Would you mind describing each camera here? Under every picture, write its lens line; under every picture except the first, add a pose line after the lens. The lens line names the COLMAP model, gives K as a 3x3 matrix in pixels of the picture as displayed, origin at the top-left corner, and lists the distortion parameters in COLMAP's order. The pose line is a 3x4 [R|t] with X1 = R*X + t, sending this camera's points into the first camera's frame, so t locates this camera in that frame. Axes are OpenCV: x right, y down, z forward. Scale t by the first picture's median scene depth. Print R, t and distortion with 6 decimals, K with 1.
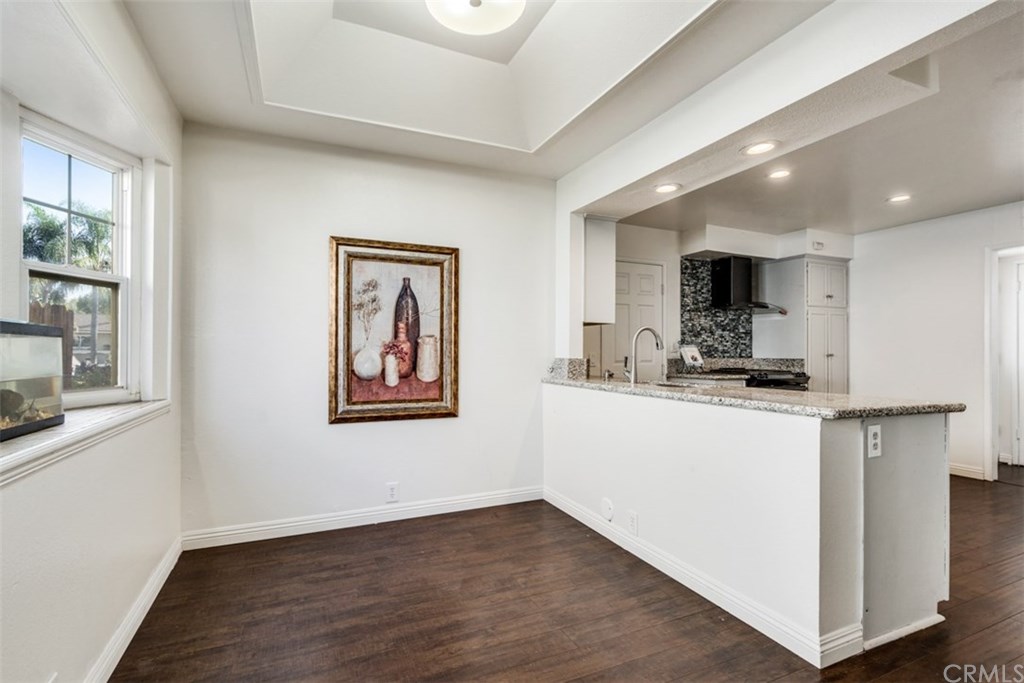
lens RADIAL K [[473.5, 0, 507.9], [0, 473.5, 345.0], [0, 0, 1]] dist [-0.000661, 0.000034]
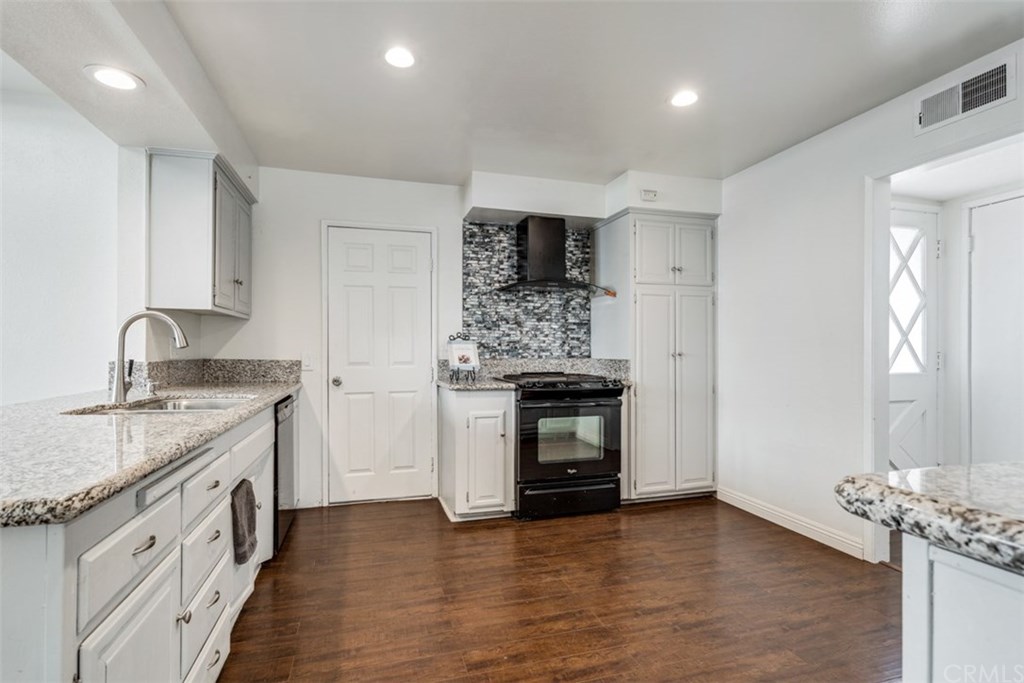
lens RADIAL K [[486.4, 0, 494.3], [0, 486.4, 336.8], [0, 0, 1]] dist [0.000070, 0.000180]
pose [[0.989370, -0.005393, -0.145319, 0.879724], [0.004079, 0.999948, -0.009339, 0.001826], [0.145362, 0.008647, 0.989341, 0.445974]]
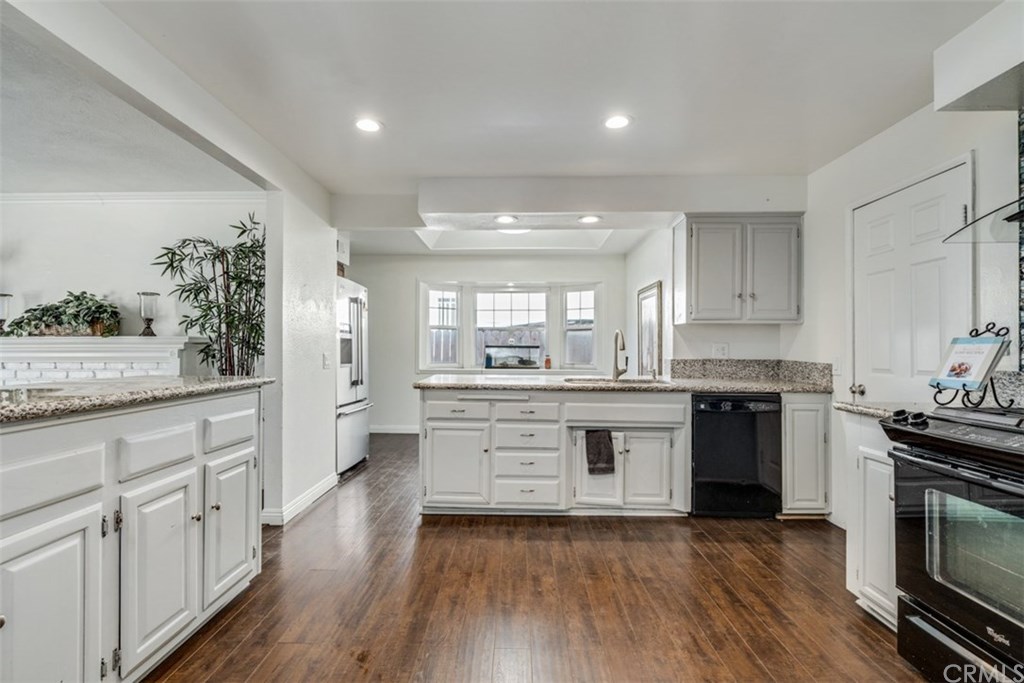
lens RADIAL K [[473.5, 0, 507.9], [0, 473.5, 345.0], [0, 0, 1]] dist [-0.000661, 0.000034]
pose [[-0.427673, -0.010652, -0.903871, 1.483320], [0.006897, 0.999863, -0.015047, 0.013675], [0.903907, -0.012669, -0.427541, 1.288567]]
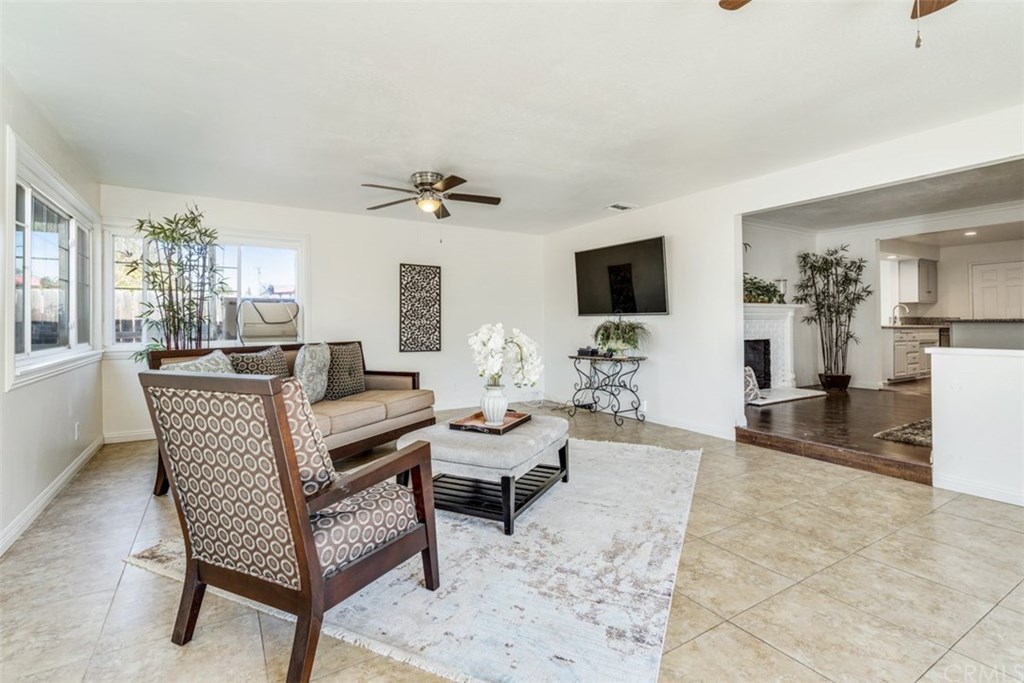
lens RADIAL K [[484.6, 0, 515.2], [0, 484.6, 322.2], [0, 0, 1]] dist [-0.001304, -0.000131]
pose [[0.140855, -0.002928, -0.990026, 2.807719], [0.013881, 0.999903, -0.000982, 0.035903], [0.989933, -0.013604, 0.140882, -1.597196]]
